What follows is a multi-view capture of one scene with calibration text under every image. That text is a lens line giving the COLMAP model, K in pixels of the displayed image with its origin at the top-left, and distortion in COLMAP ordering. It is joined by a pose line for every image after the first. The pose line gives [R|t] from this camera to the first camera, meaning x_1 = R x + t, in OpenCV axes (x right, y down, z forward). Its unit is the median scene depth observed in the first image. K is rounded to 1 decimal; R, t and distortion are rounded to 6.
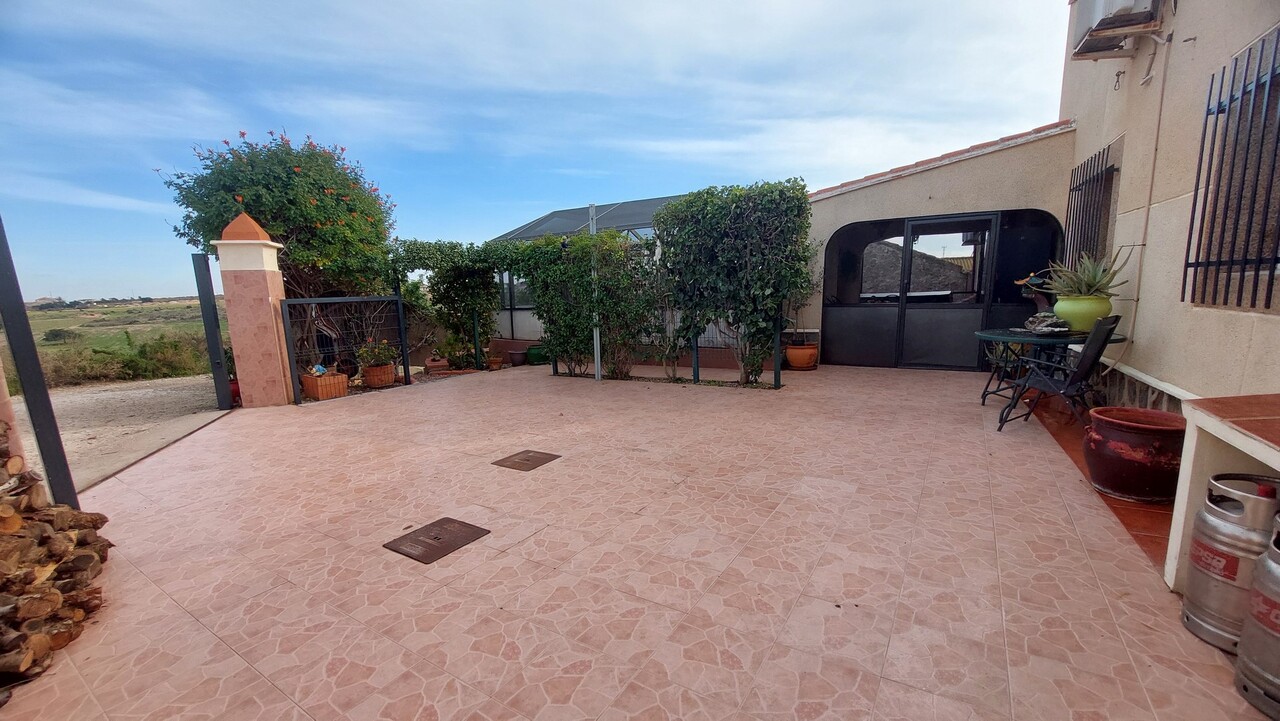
lens RADIAL K [[510.1, 0, 631.0], [0, 510.1, 384.5], [0, 0, 1]] dist [-0.013646, -0.000789]
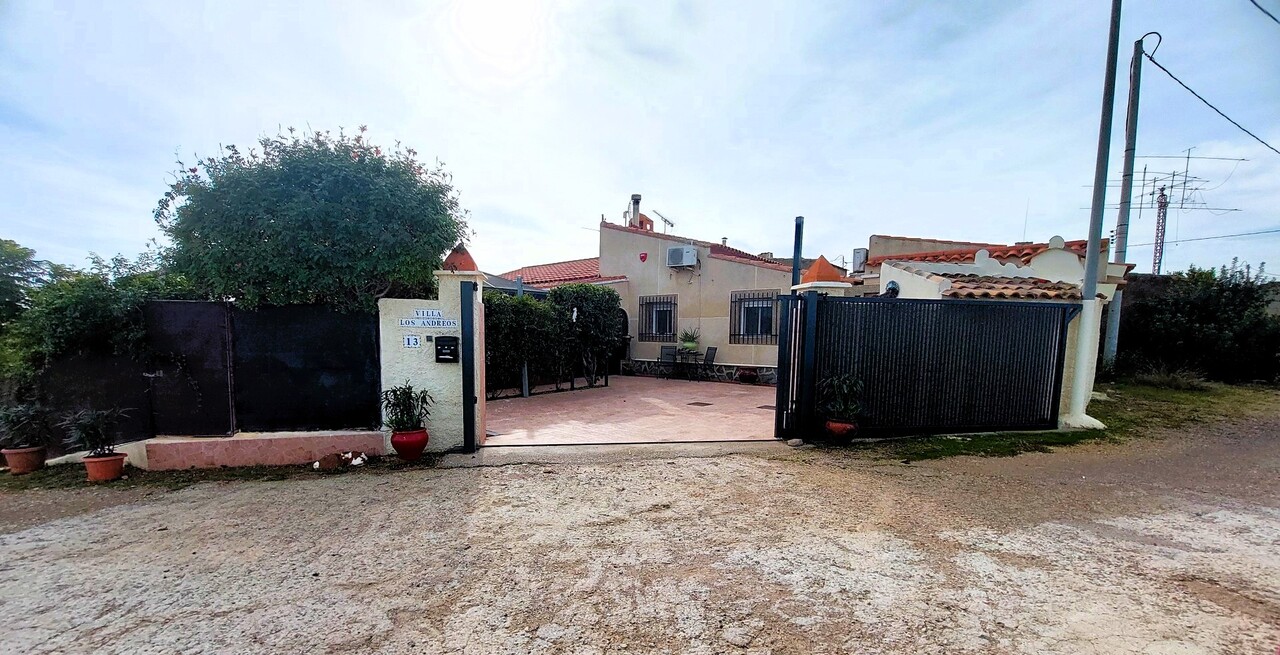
lens RADIAL K [[499.0, 0, 639.2], [0, 499.0, 387.7], [0, 0, 1]] dist [-0.013092, -0.000118]
pose [[0.157798, -0.072428, 0.984812, -1.799065], [0.164778, 0.985255, 0.046058, -0.062728], [-0.973626, 0.155008, 0.167406, 0.603560]]
